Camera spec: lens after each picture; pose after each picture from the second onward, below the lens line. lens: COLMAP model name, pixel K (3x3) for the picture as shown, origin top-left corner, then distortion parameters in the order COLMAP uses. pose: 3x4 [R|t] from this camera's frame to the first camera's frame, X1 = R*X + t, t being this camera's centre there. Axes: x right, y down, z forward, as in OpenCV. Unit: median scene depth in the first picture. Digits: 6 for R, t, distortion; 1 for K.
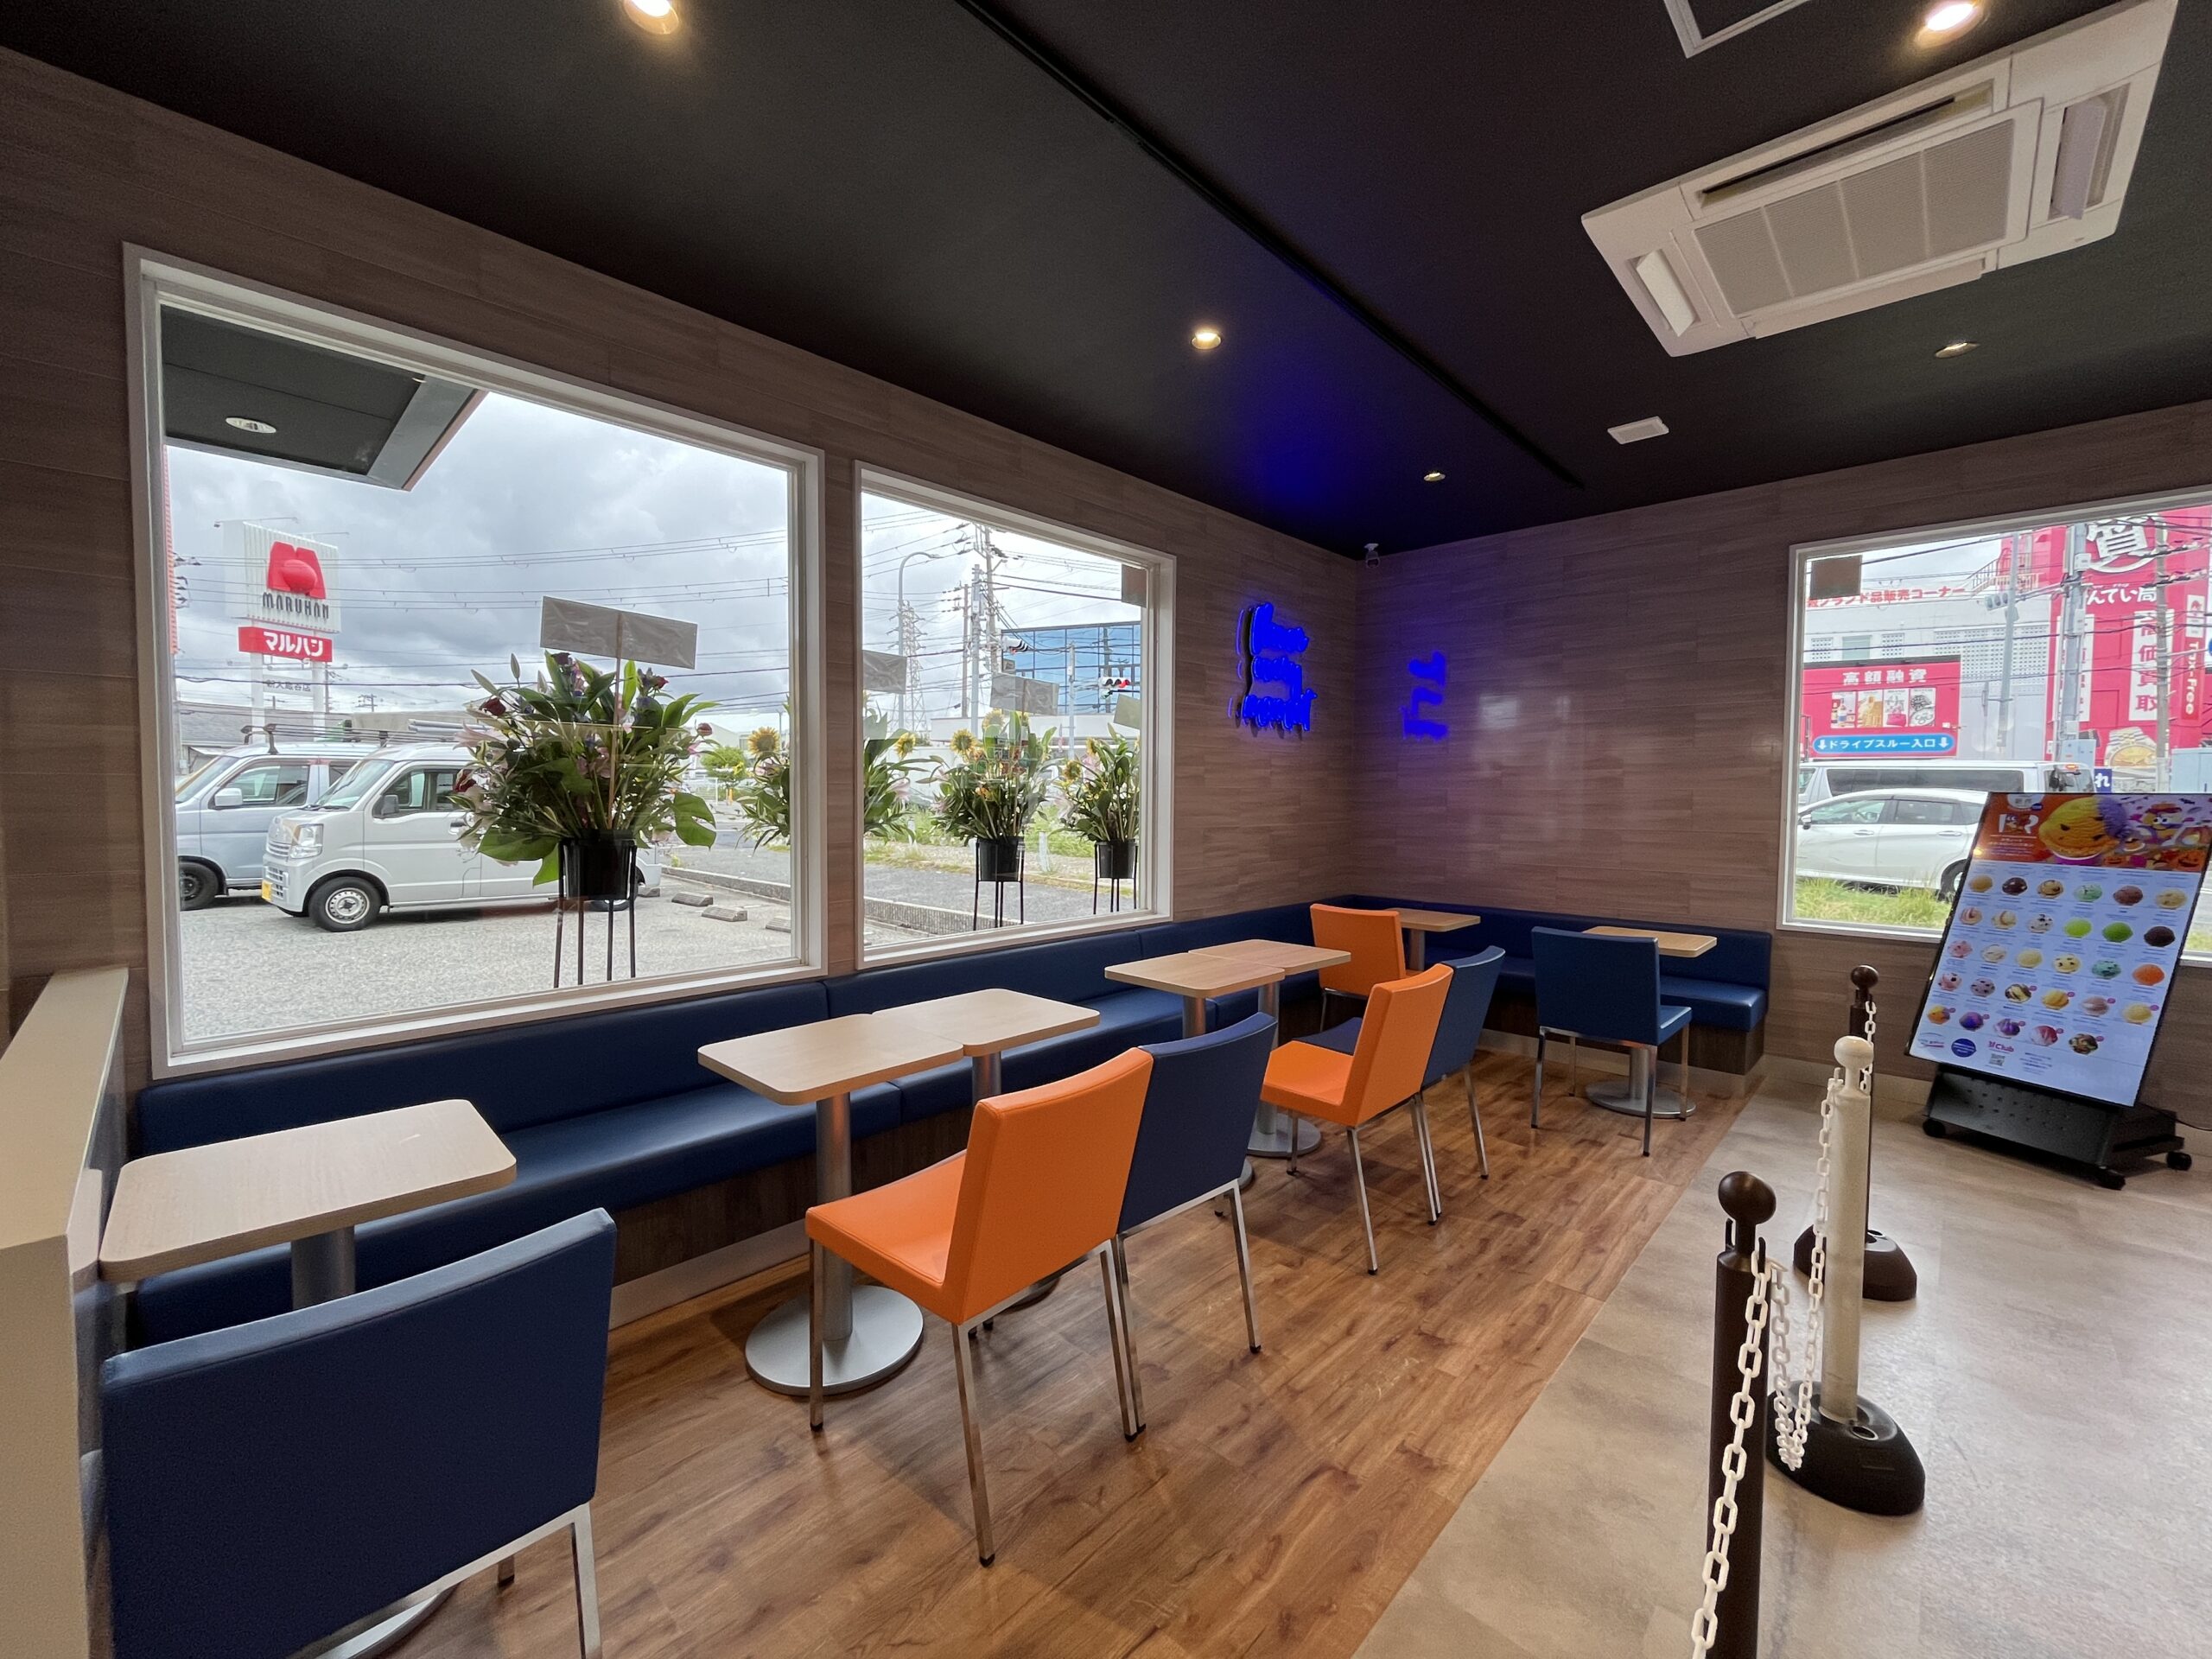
lens RADIAL K [[895.1, 0, 1106.3], [0, 895.1, 824.5], [0, 0, 1]] dist [-0.000534, -0.000013]
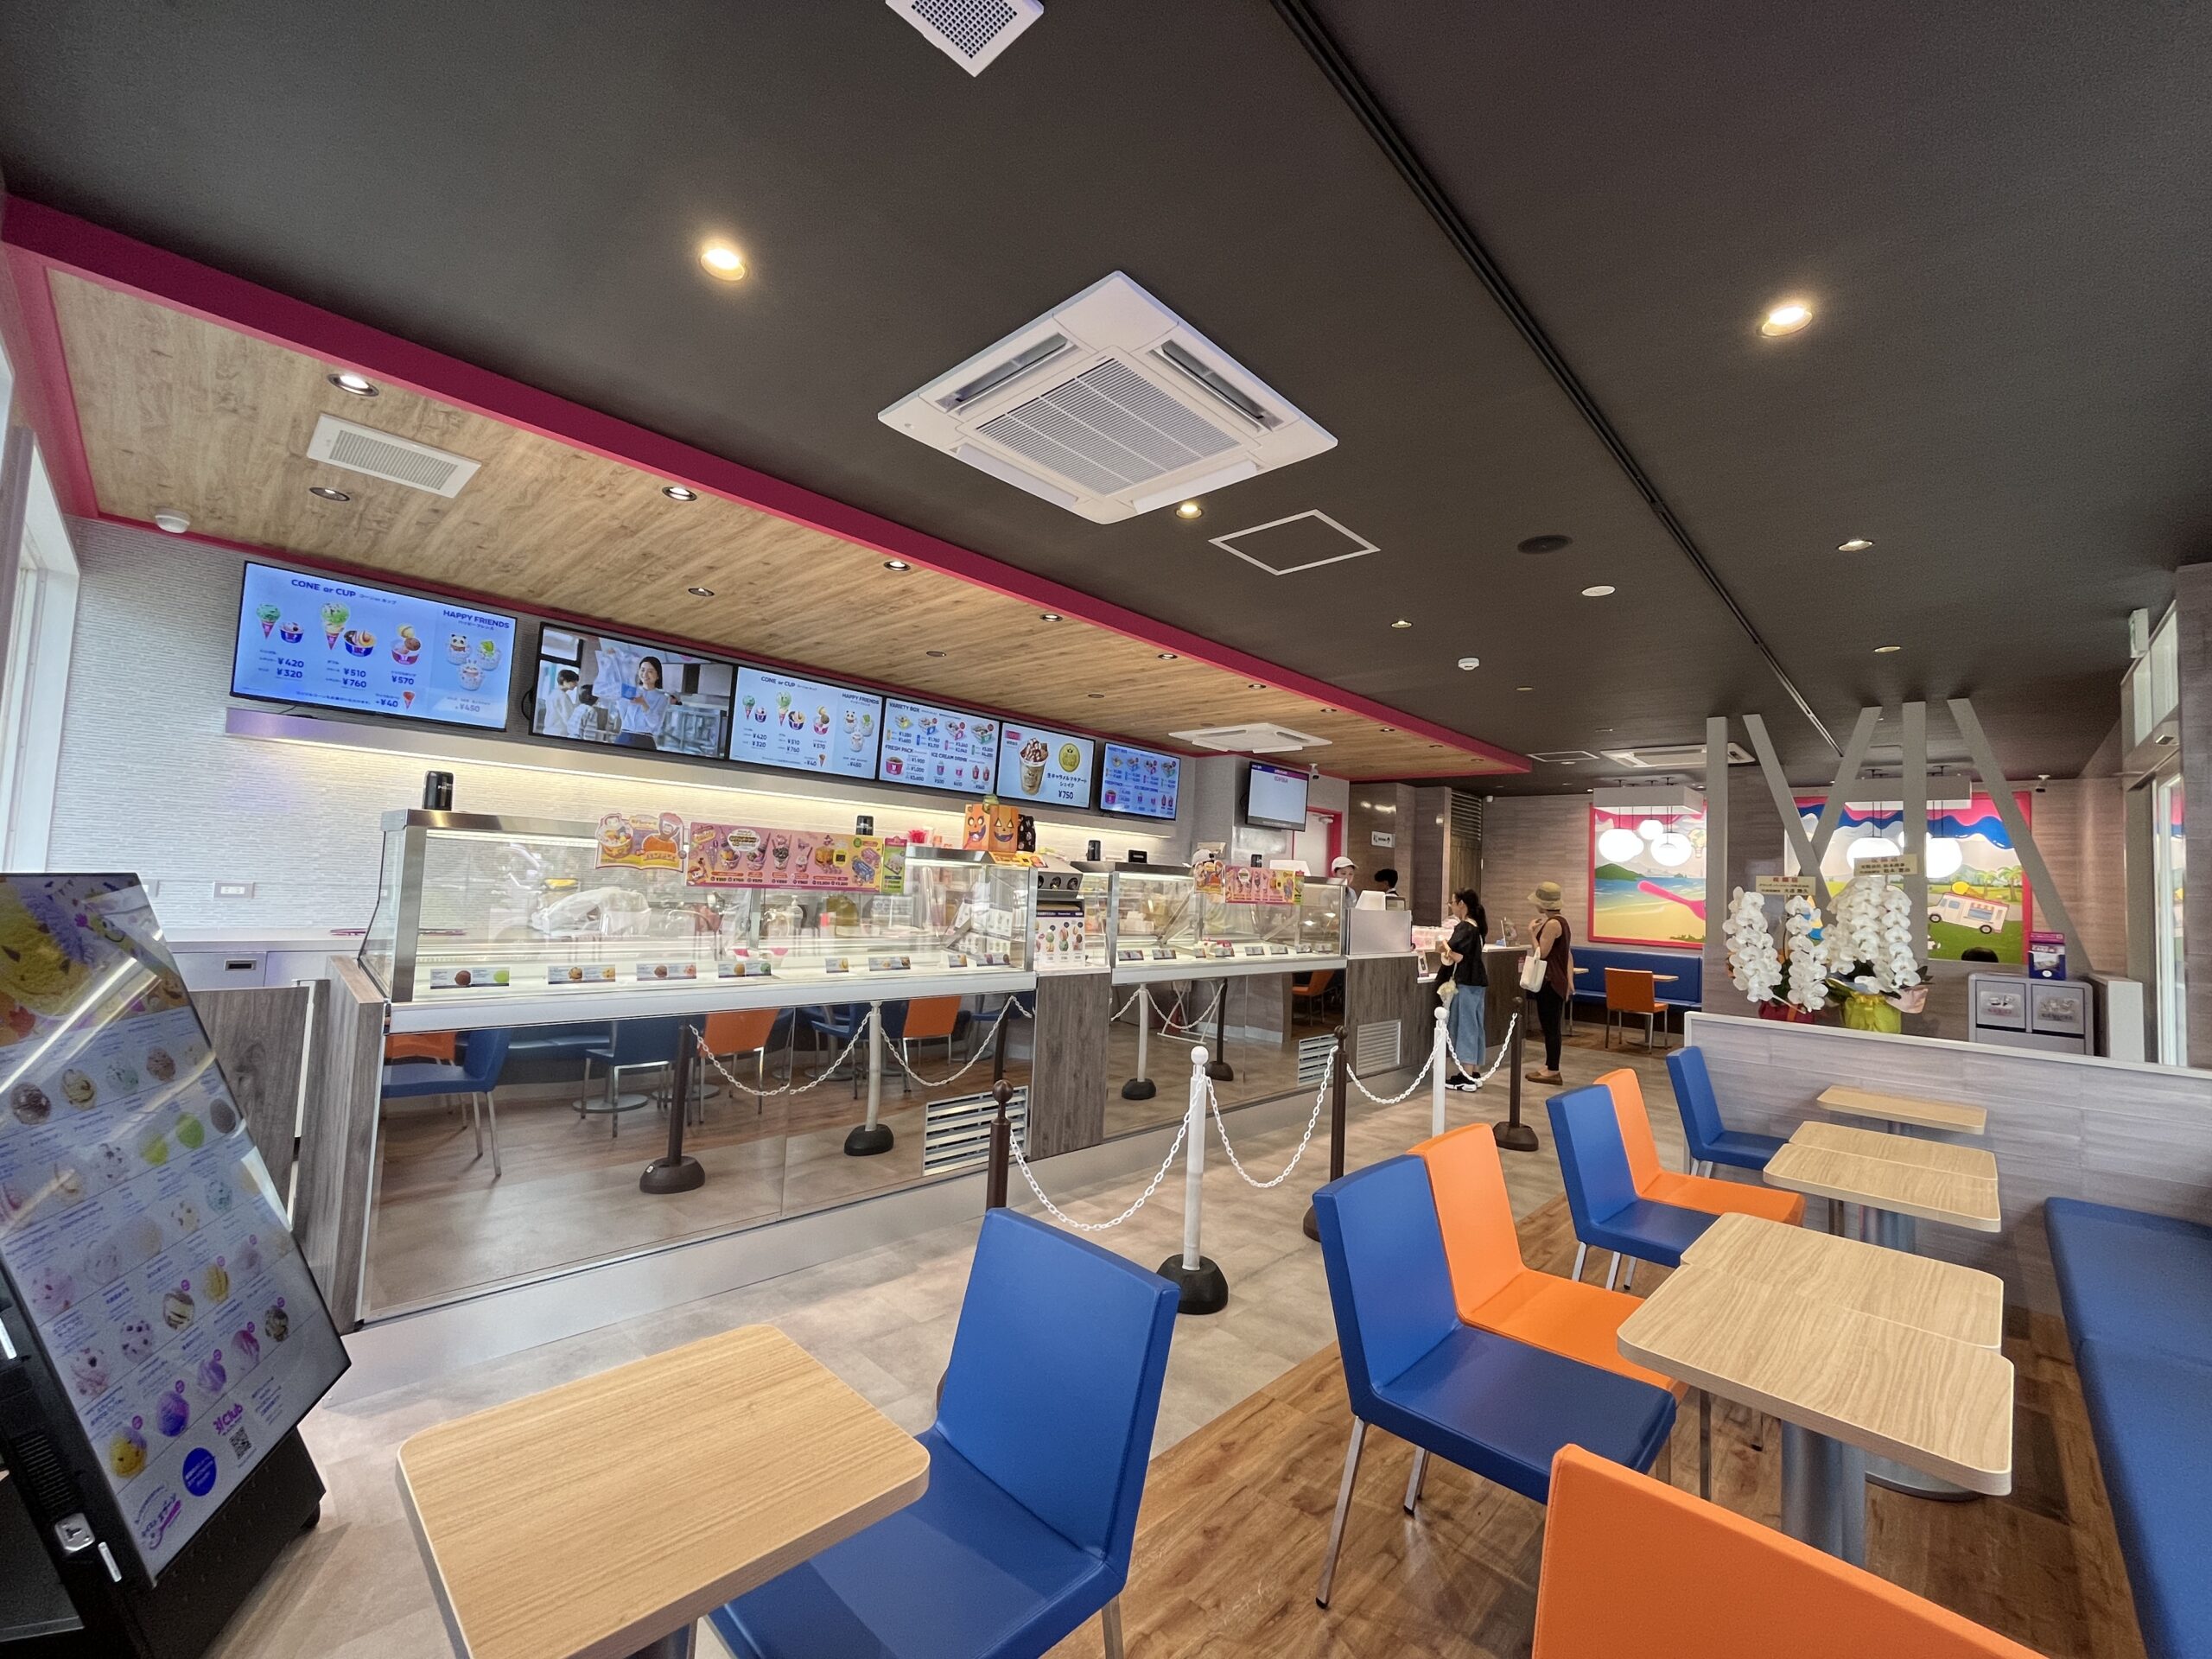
lens RADIAL K [[895.1, 0, 1105.9], [0, 895.1, 827.9], [0, 0, 1]] dist [-0.000534, -0.000013]
pose [[-0.998389, -0.056313, 0.006934, 0.592368], [-0.056406, 0.998309, -0.014048, -0.092509], [-0.006131, -0.014417, -0.999877, 1.602447]]
